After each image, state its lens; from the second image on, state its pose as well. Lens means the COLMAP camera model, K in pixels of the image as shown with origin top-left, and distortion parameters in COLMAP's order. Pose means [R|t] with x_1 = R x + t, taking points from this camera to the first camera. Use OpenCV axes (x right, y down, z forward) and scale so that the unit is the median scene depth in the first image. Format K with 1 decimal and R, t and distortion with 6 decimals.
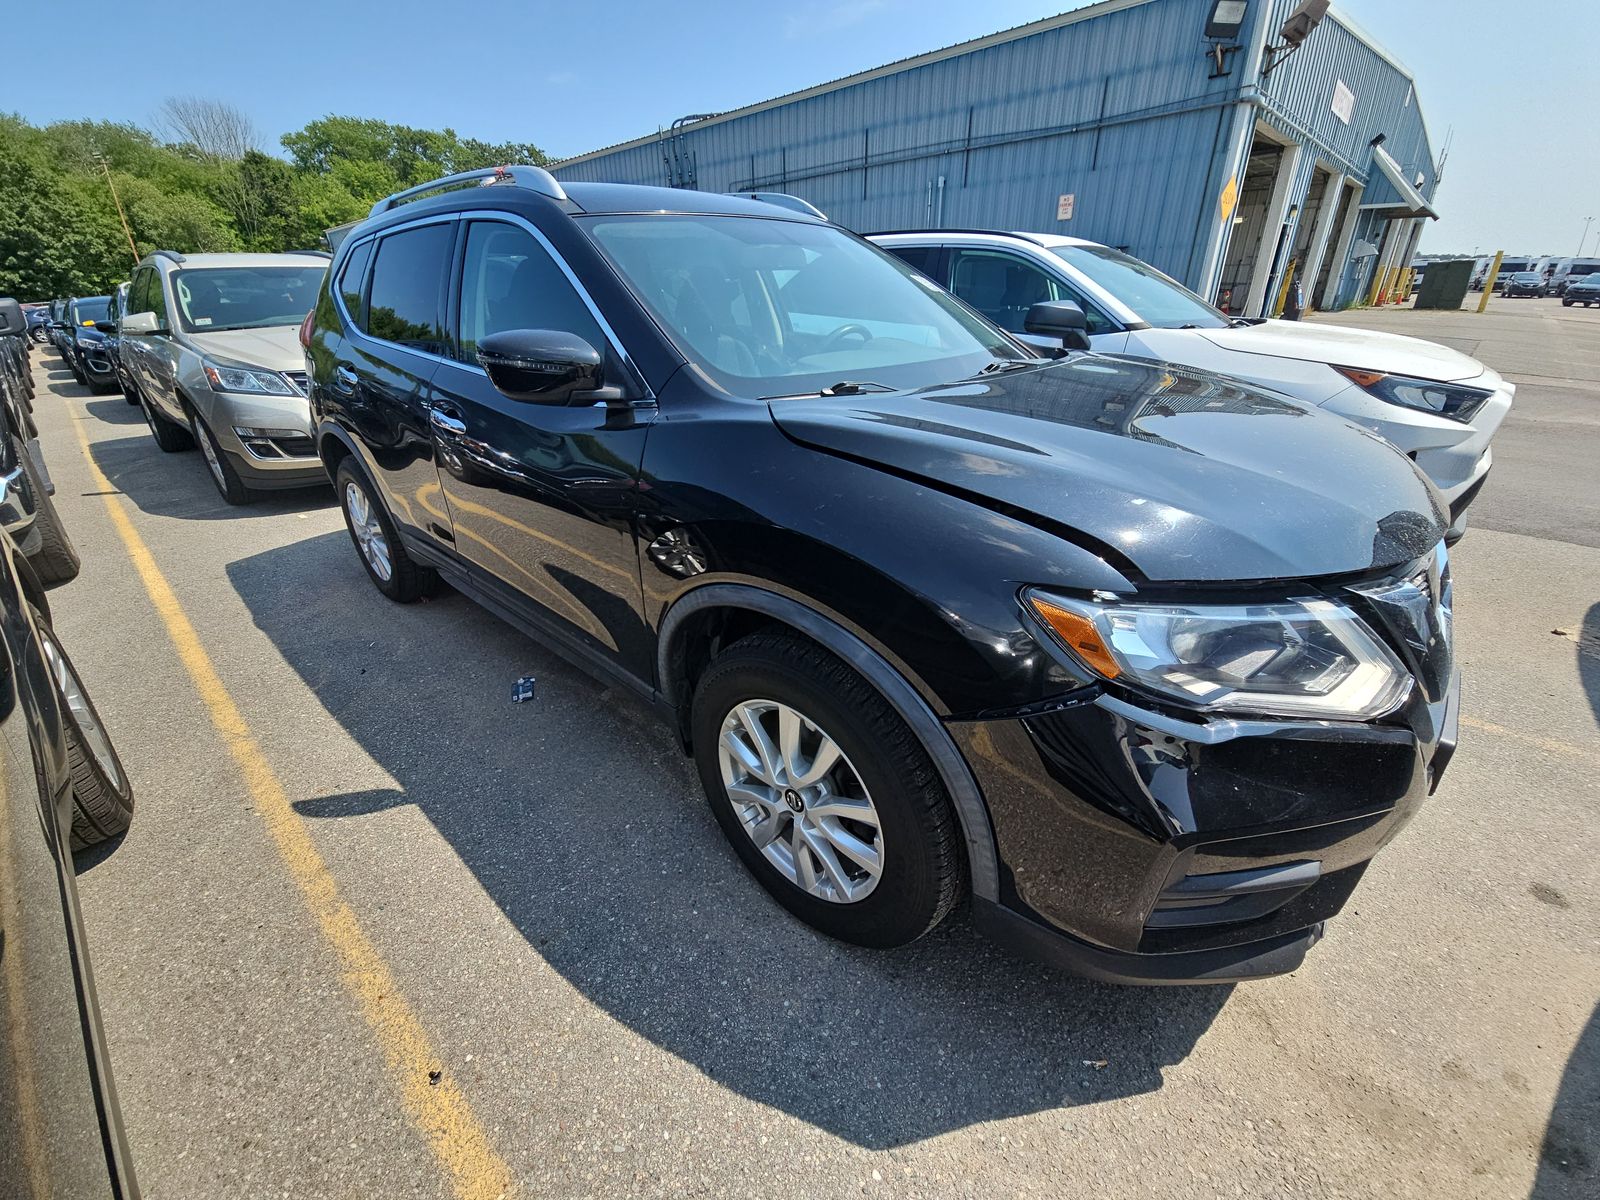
lens RADIAL K [[646.0, 0, 789.4], [0, 646.0, 591.6], [0, 0, 1]] dist [0.001765, -0.011831]
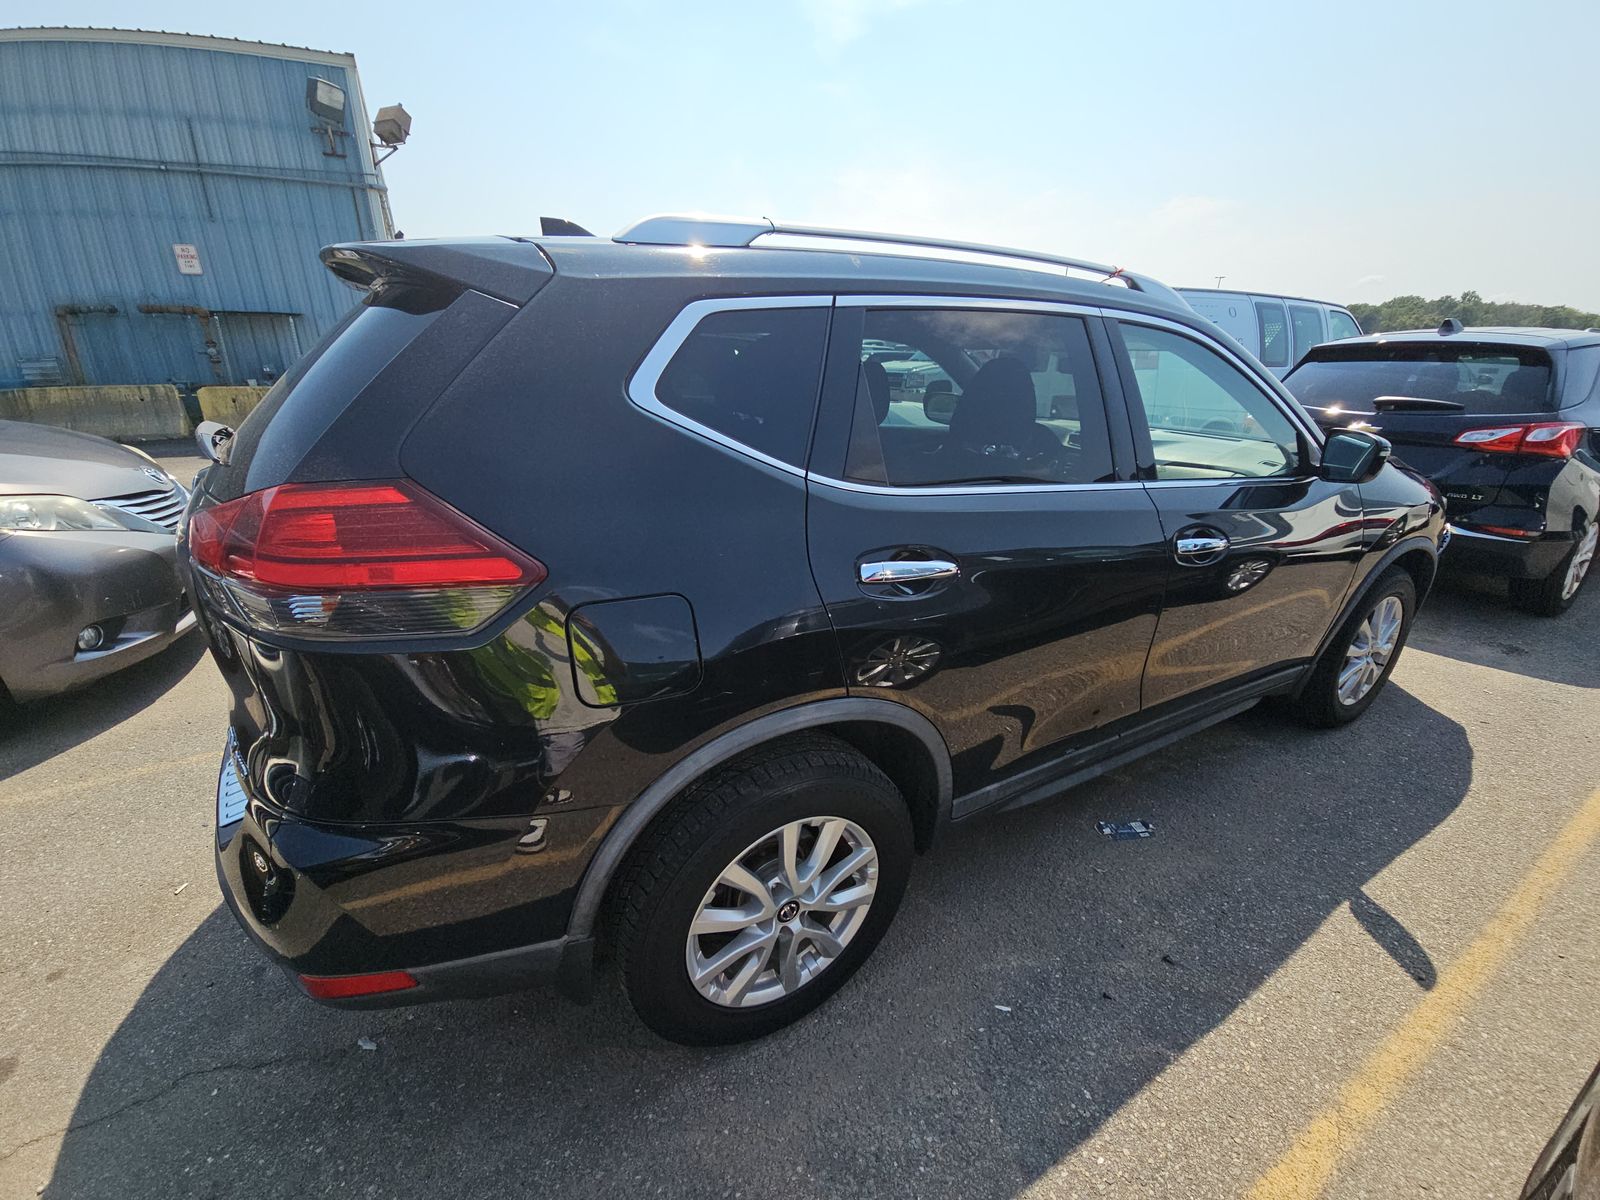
lens RADIAL K [[622.7, 0, 796.9], [0, 622.7, 606.9], [0, 0, 1]] dist [0.000939, -0.008305]
pose [[0.326055, -0.311788, 0.892455, -1.224984], [0.363836, 0.912716, 0.185940, -0.452400], [-0.872532, 0.264081, 0.411035, 0.955478]]
